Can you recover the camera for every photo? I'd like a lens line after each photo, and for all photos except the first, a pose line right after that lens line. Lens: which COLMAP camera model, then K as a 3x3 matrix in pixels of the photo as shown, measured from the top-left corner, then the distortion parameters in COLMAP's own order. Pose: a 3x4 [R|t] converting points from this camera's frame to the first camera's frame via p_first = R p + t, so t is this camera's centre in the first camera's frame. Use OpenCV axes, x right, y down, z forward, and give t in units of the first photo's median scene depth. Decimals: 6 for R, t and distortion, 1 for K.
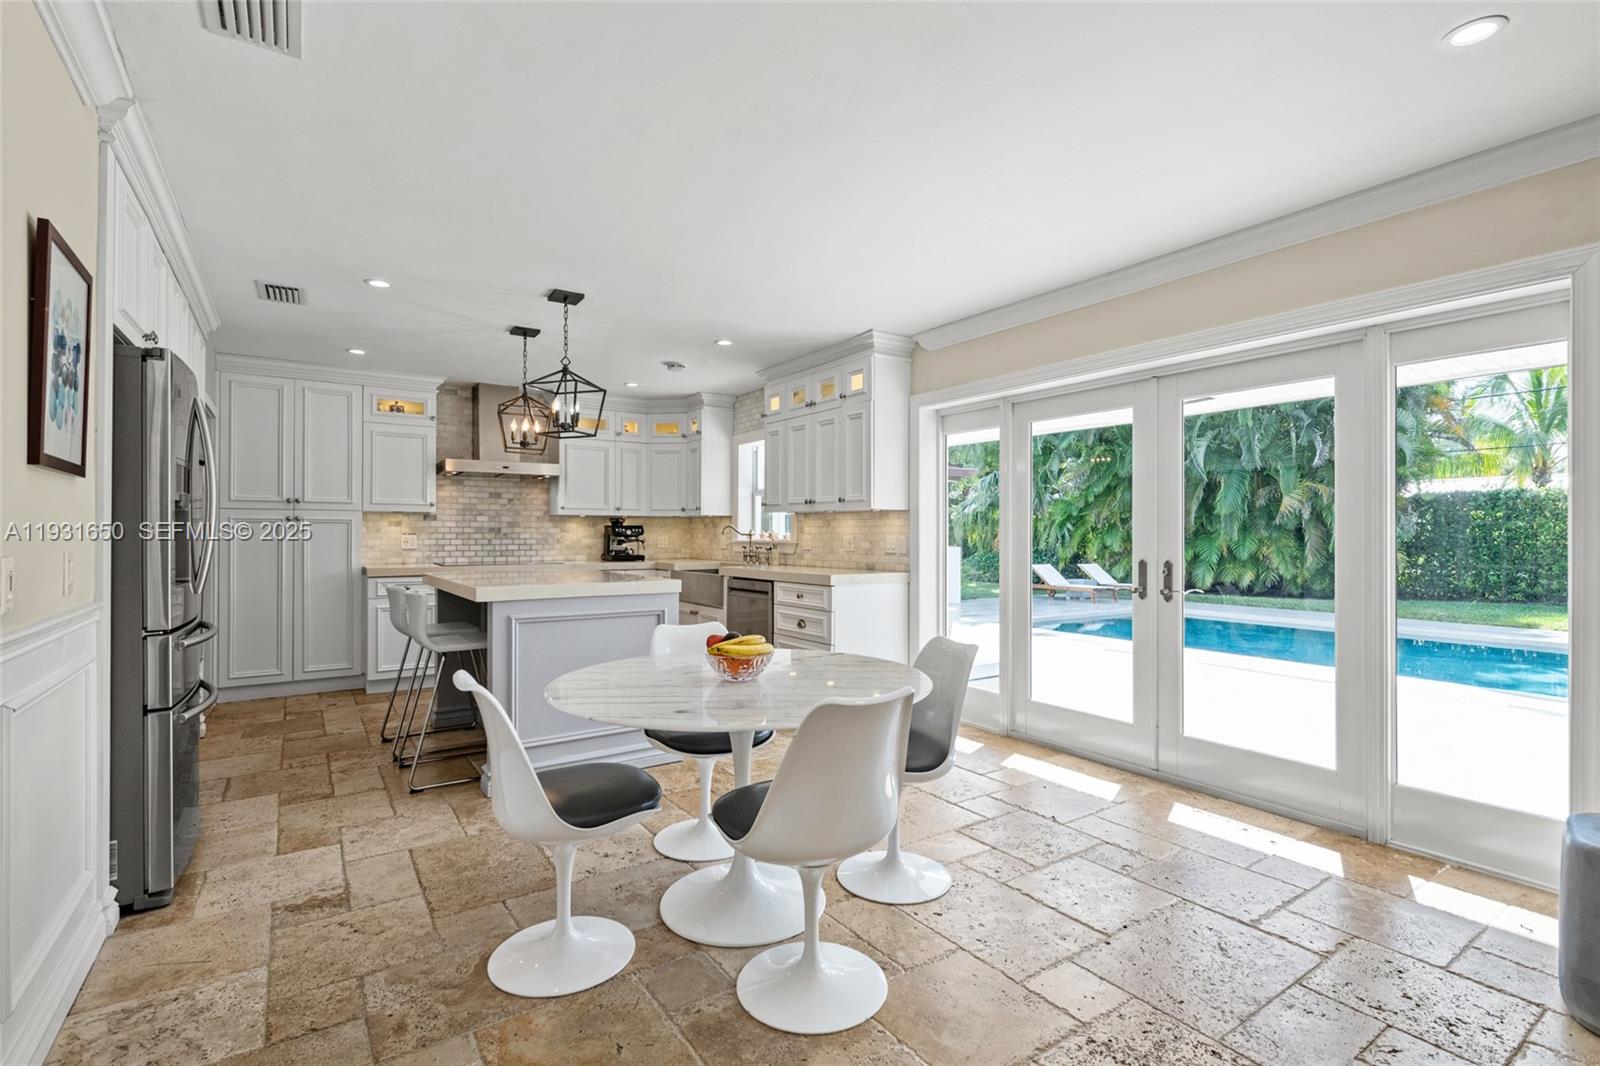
lens RADIAL K [[755.9, 0, 812.1], [0, 755.9, 530.5], [0, 0, 1]] dist [0.003601, -0.004841]
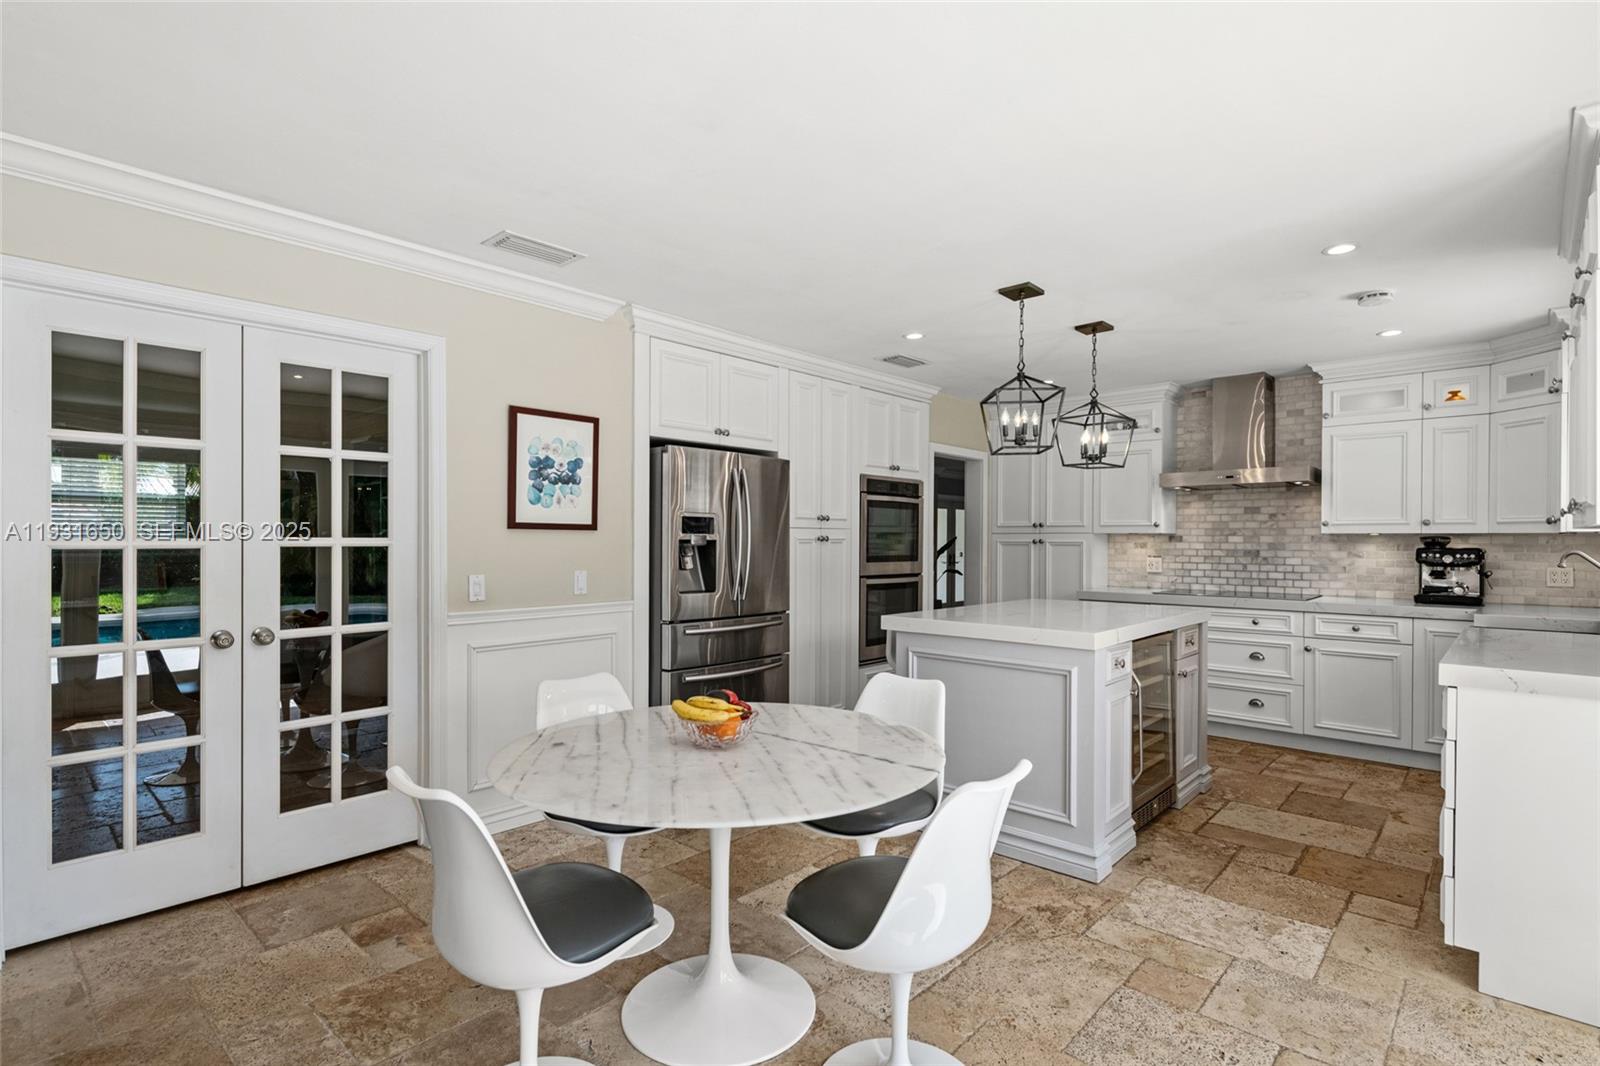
lens RADIAL K [[786.4, 0, 783.2], [0, 786.4, 541.9], [0, 0, 1]] dist [0.000660, -0.000240]
pose [[0.202231, 0.001202, -0.979337, 0.317316], [0.000611, 0.999999, 0.001353, -0.014736], [0.979338, -0.000872, 0.202230, 0.348864]]
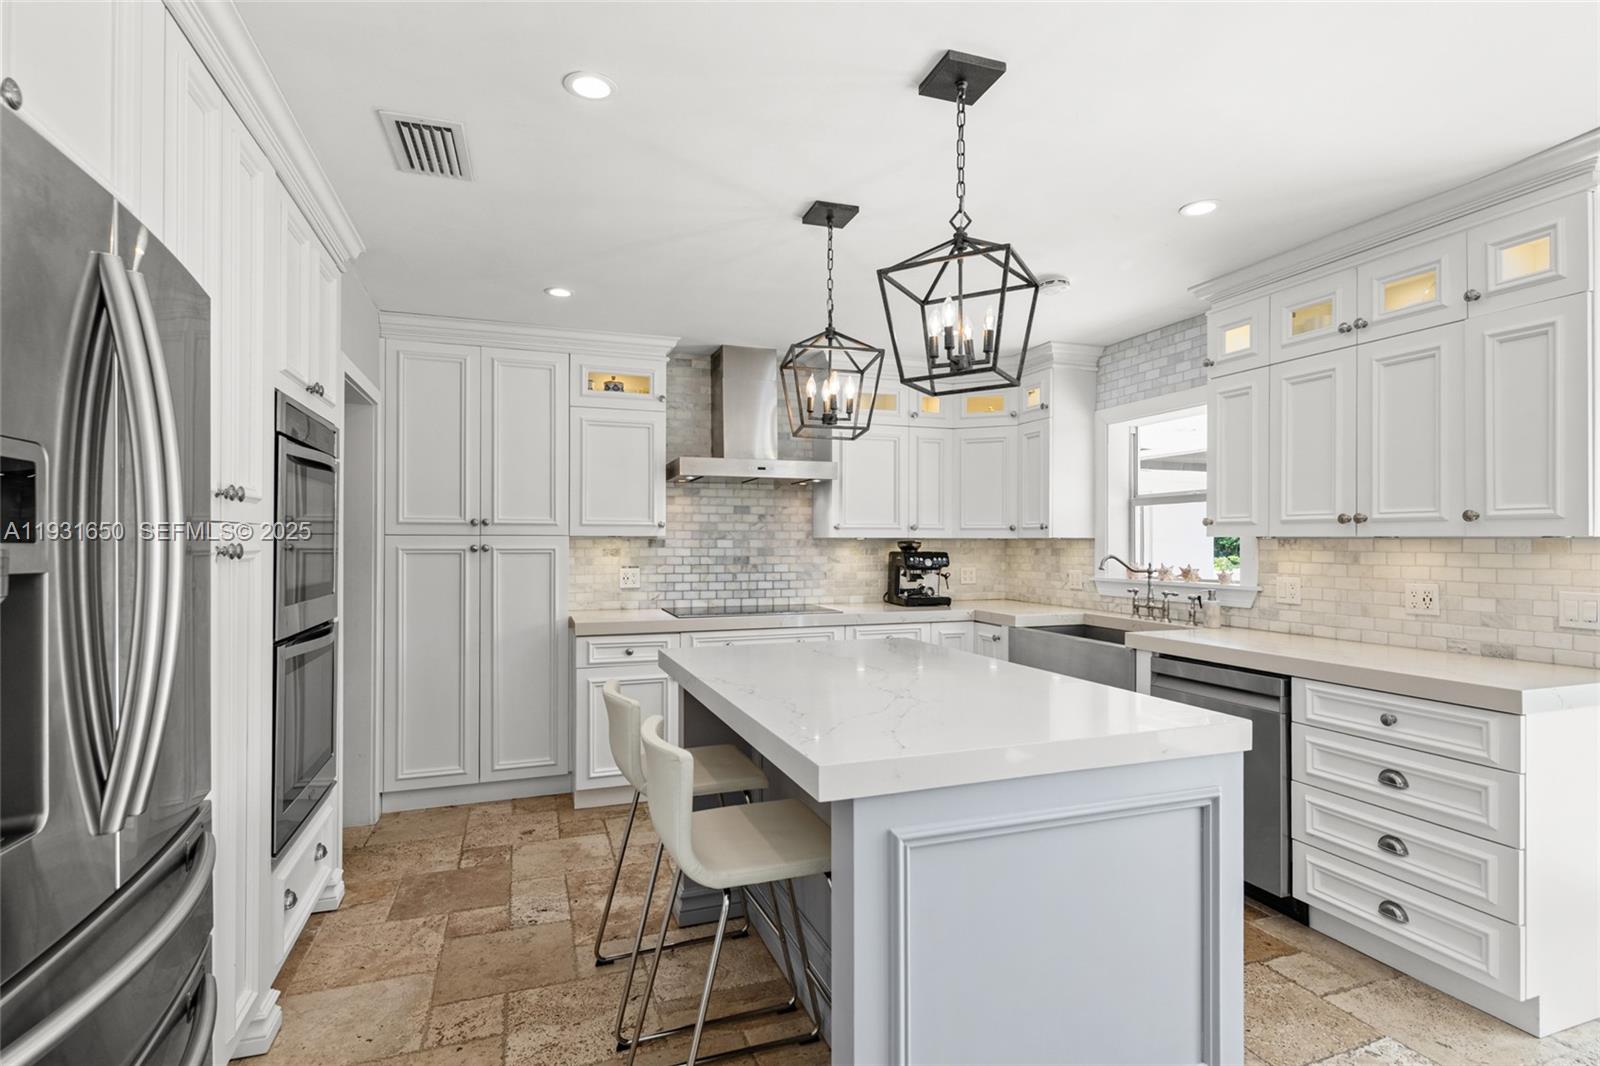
lens RADIAL K [[786.4, 0, 801.0], [0, 786.4, 537.4], [0, 0, 1]] dist [0.000660, -0.000240]
pose [[0.966616, -0.001875, -0.256223, -0.188825], [0.001723, 0.999998, -0.000818, -0.021480], [0.256224, 0.000349, 0.966617, 0.330068]]
